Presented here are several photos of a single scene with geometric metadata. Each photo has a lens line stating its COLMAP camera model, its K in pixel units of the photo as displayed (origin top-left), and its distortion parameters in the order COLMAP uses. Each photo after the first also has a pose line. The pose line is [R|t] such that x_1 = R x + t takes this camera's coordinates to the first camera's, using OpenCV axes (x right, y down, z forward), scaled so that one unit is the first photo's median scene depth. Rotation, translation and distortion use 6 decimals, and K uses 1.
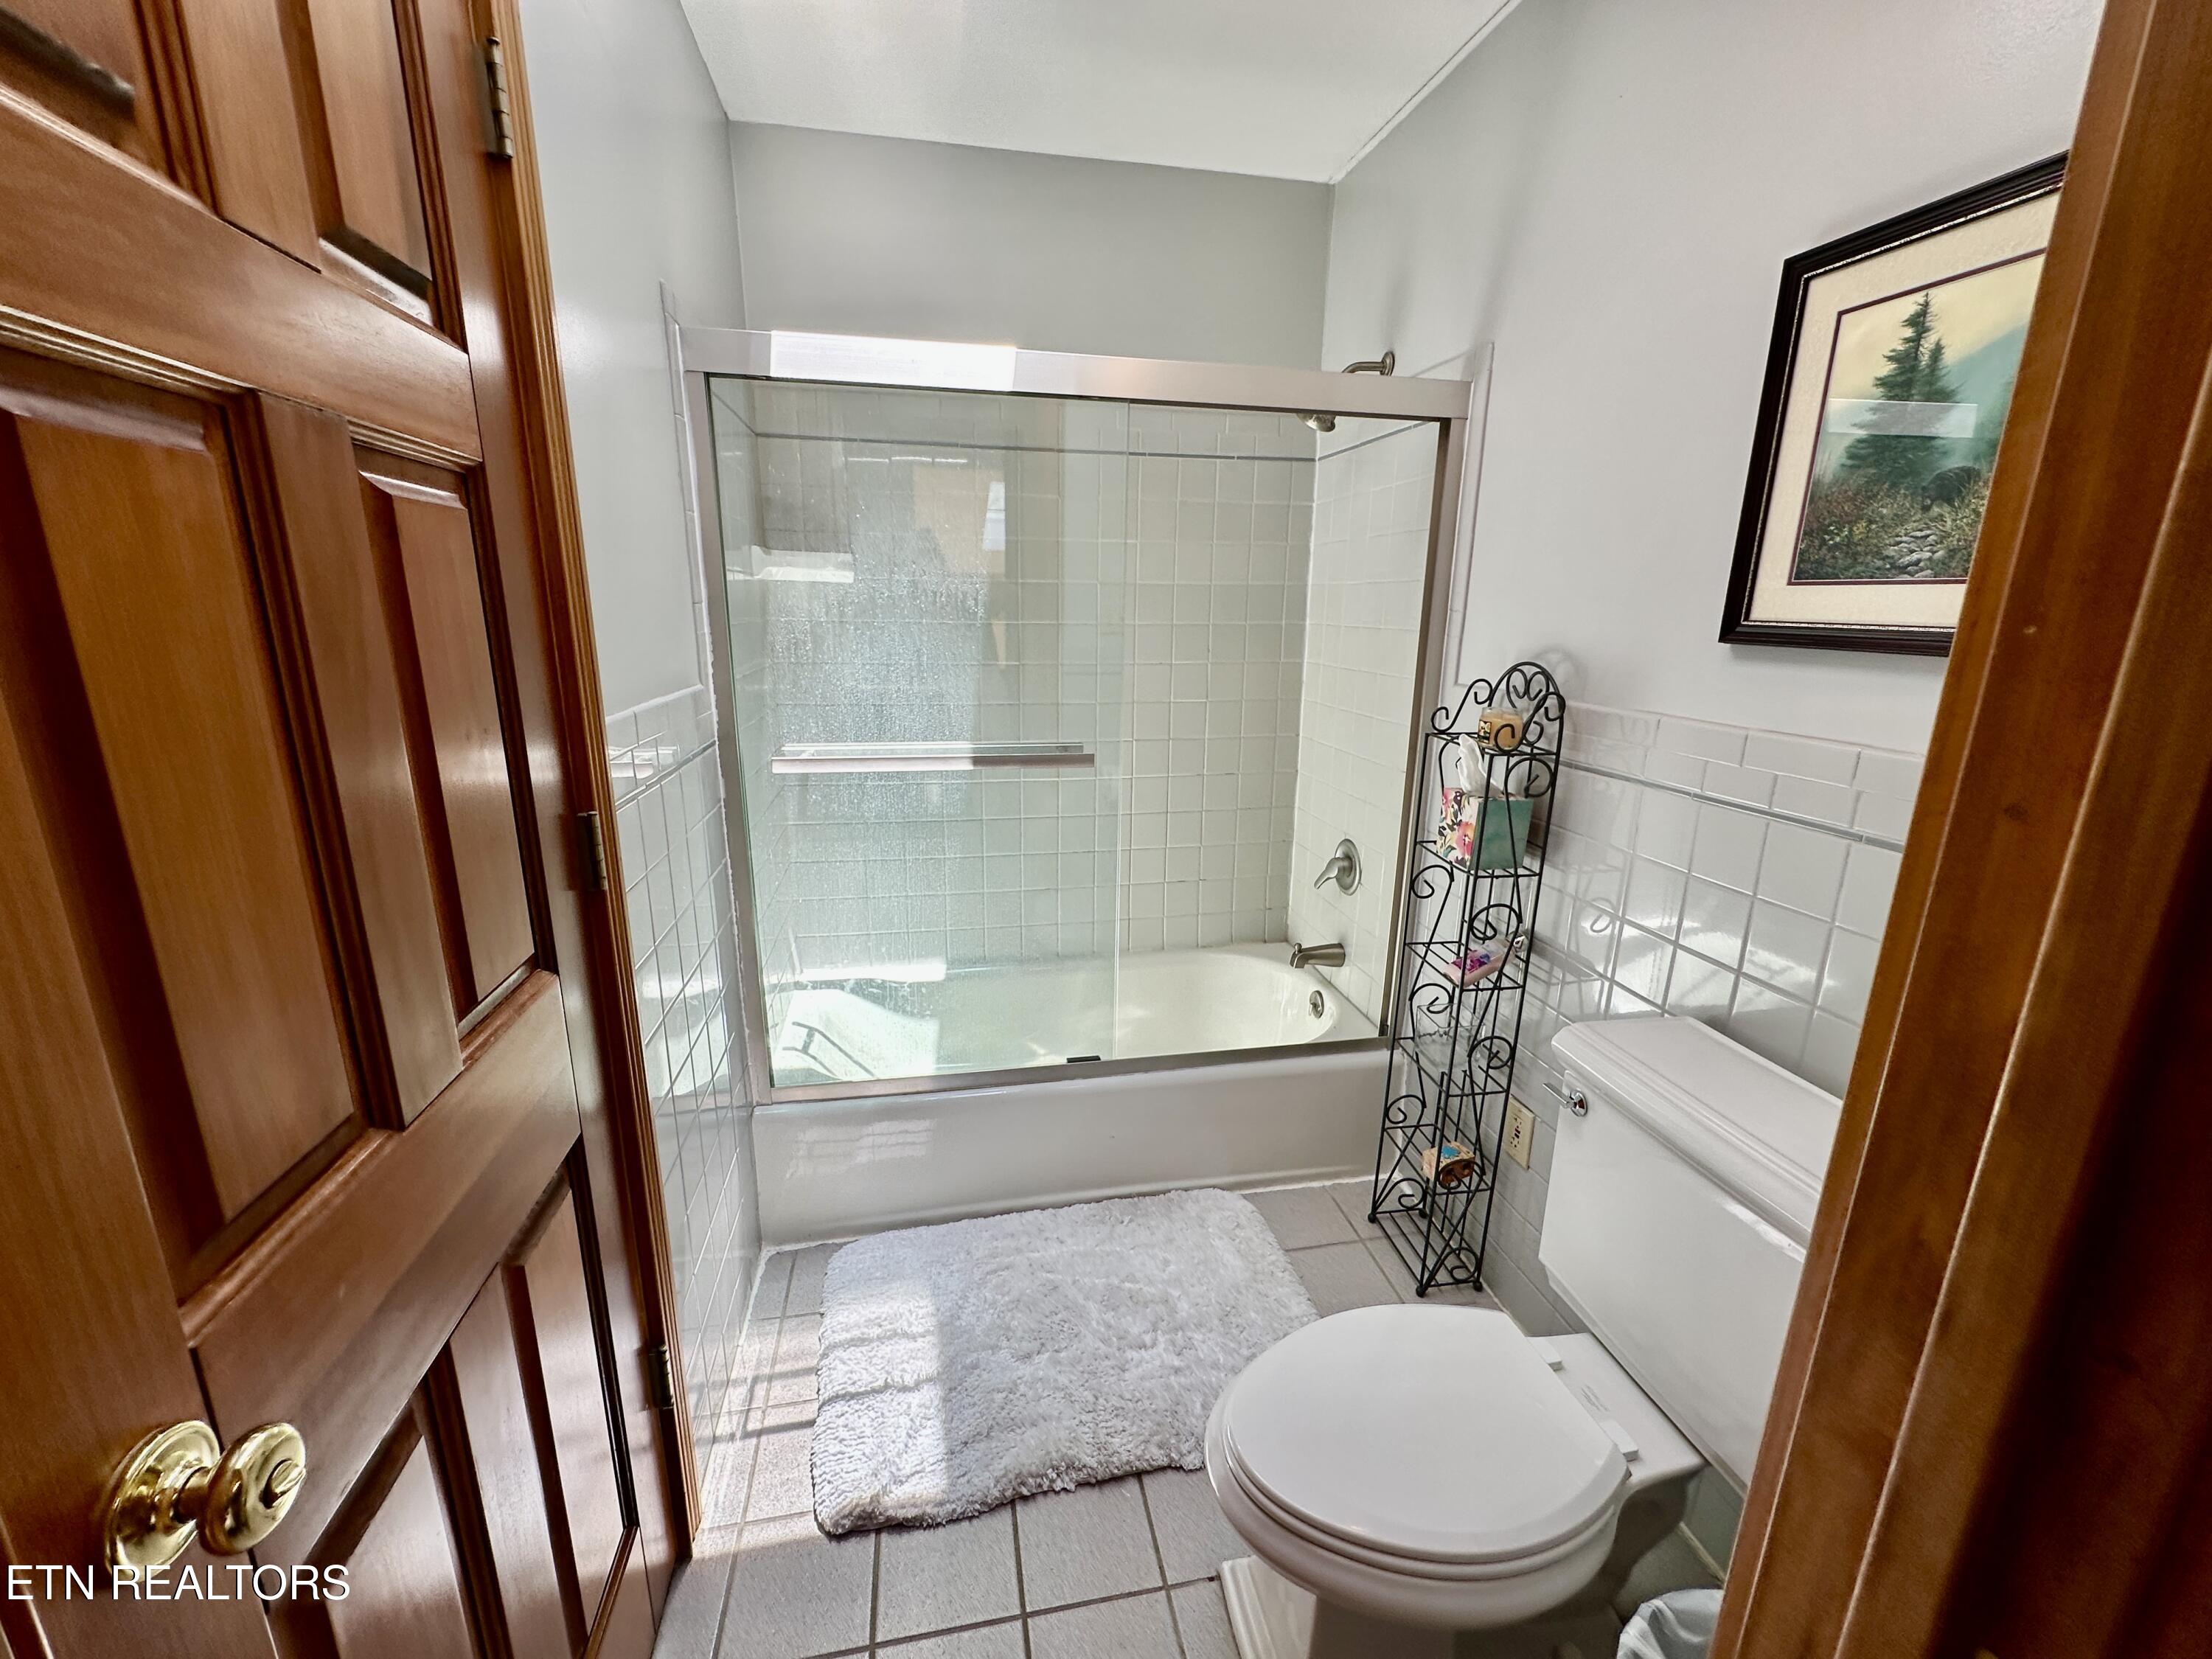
lens RADIAL K [[888.2, 0, 1105.8], [0, 888.2, 827.5], [0, 0, 1]] dist [0.001818, -0.000354]
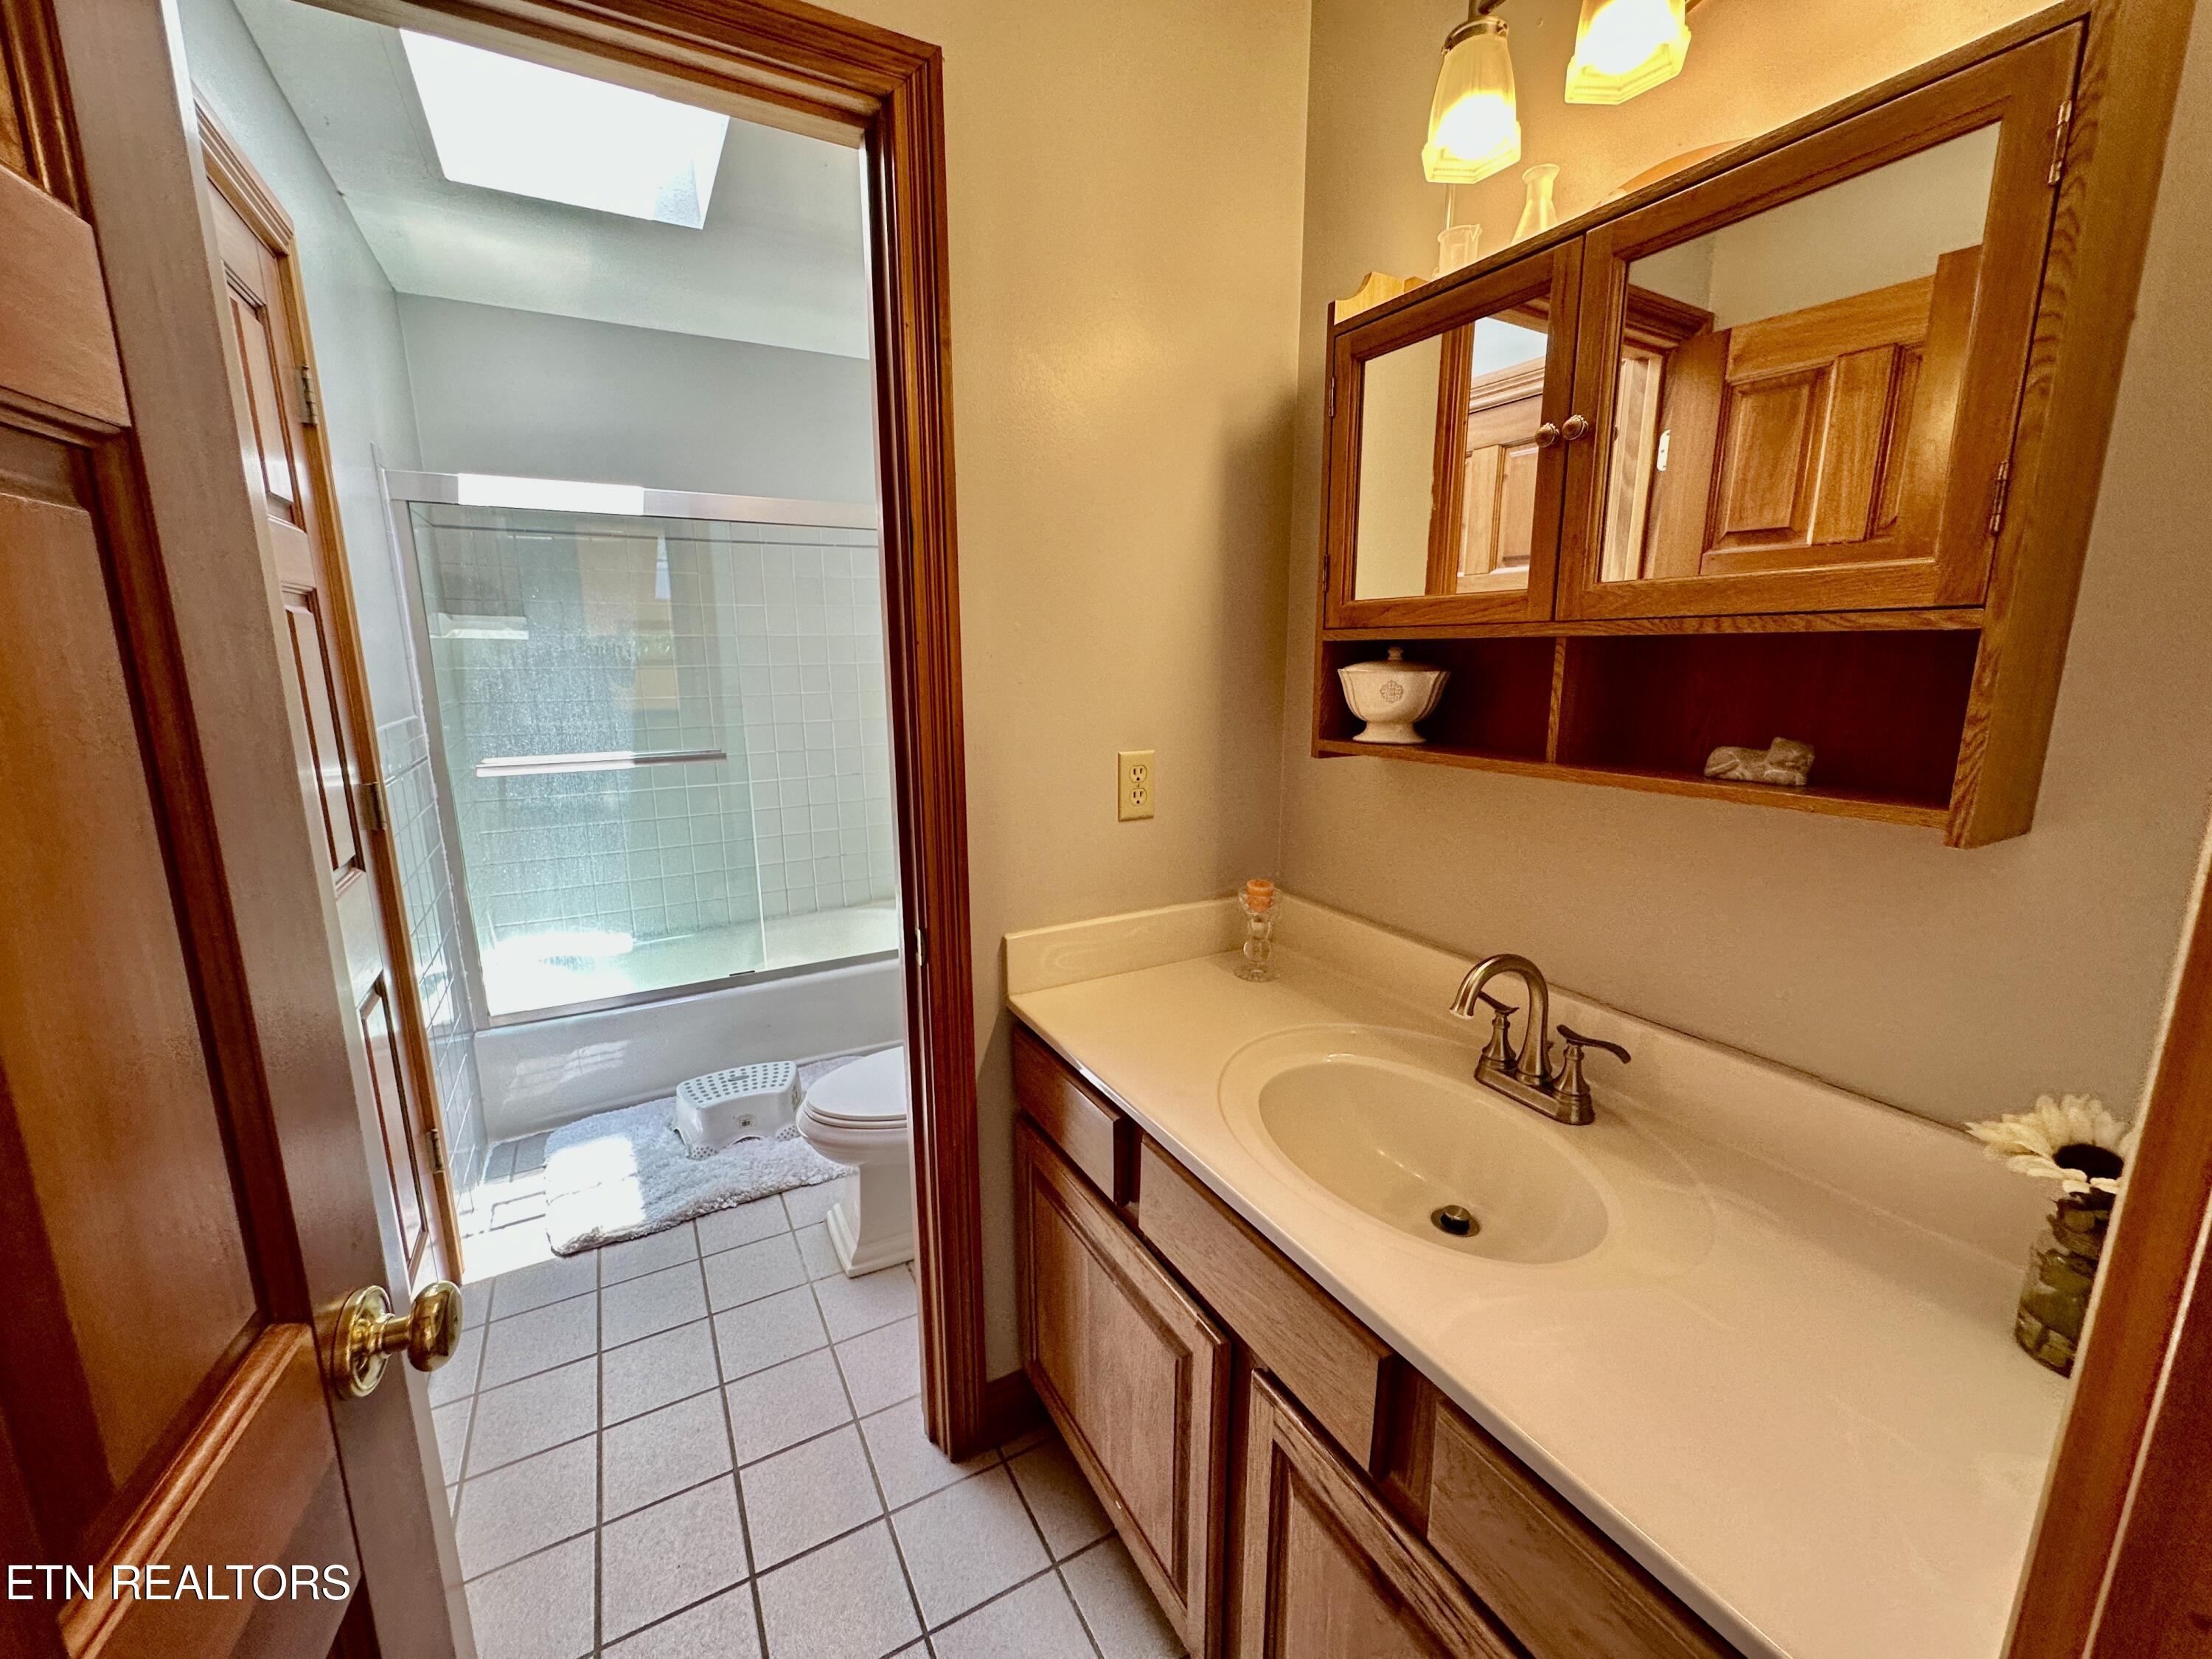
lens RADIAL K [[888.2, 0, 1102.5], [0, 888.2, 827.5], [0, 0, 1]] dist [0.001818, -0.000354]
pose [[0.951722, -0.078132, 0.296851, 0.140683], [0.090569, 0.995486, -0.028357, 0.145787], [-0.293296, 0.053874, 0.954503, -0.617431]]
